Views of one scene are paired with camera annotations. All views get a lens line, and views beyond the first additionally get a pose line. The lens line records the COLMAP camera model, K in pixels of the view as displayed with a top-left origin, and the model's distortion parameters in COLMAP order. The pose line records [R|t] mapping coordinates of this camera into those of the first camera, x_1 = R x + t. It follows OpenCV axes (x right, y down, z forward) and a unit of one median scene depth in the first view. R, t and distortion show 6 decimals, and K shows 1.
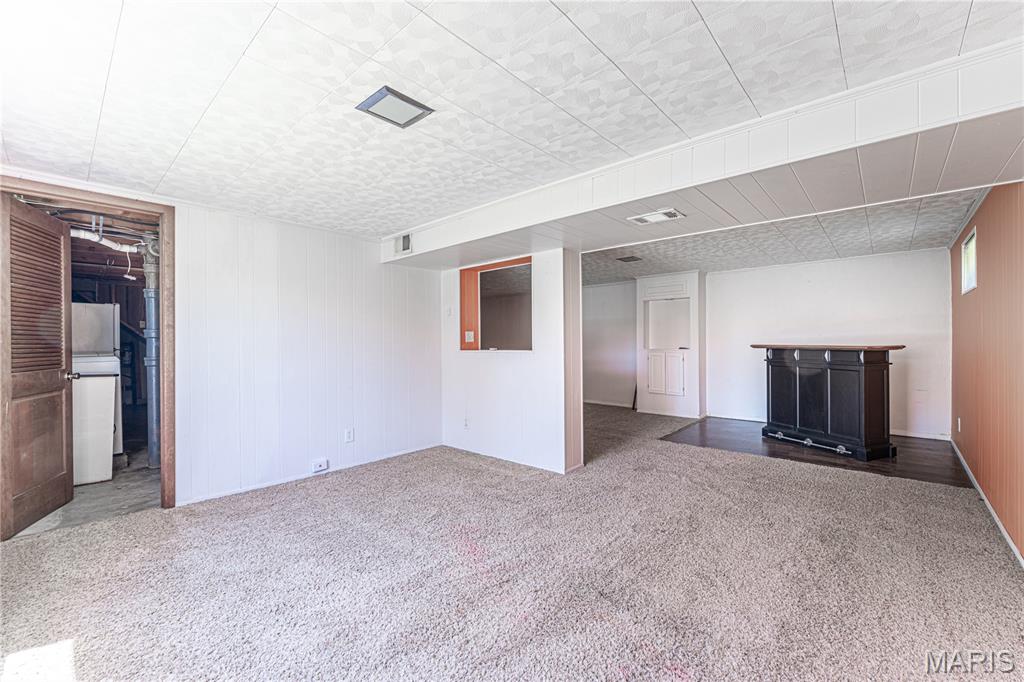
lens RADIAL K [[381.4, 0, 512.0], [0, 381.4, 341.0], [0, 0, 1]] dist [-0.000560, -0.000042]
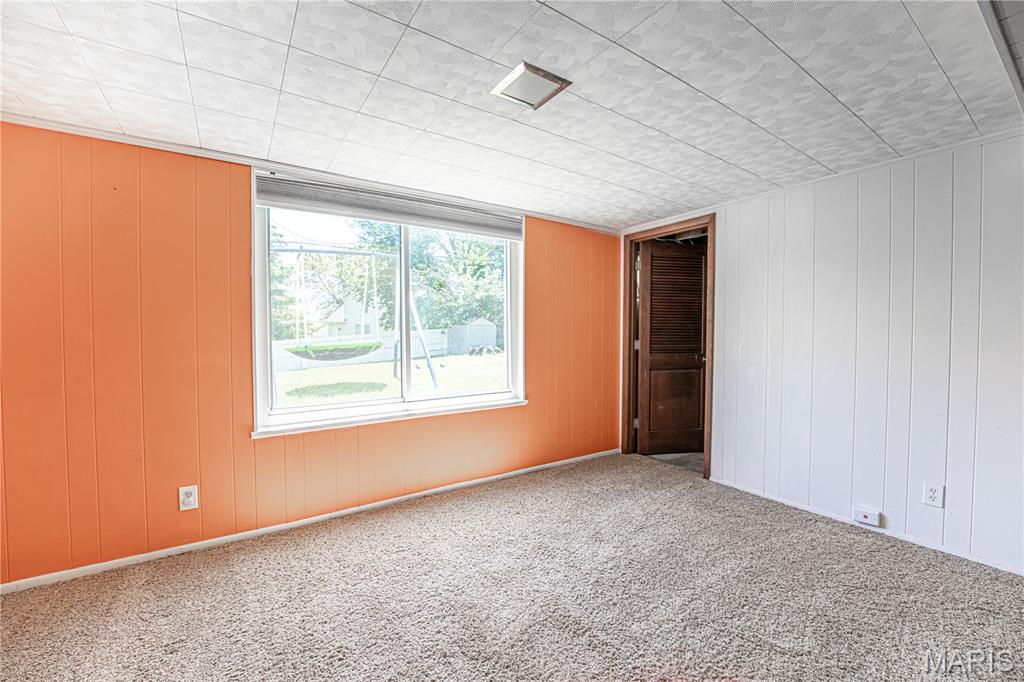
lens RADIAL K [[404.9, 0, 512.0], [0, 404.9, 341.0], [0, 0, 1]] dist [-0.002669, -0.000397]
pose [[-0.180629, 0.024401, -0.983249, 0.419133], [0.006461, 0.999700, 0.023623, -0.011297], [0.983530, -0.002086, -0.180733, 0.674582]]
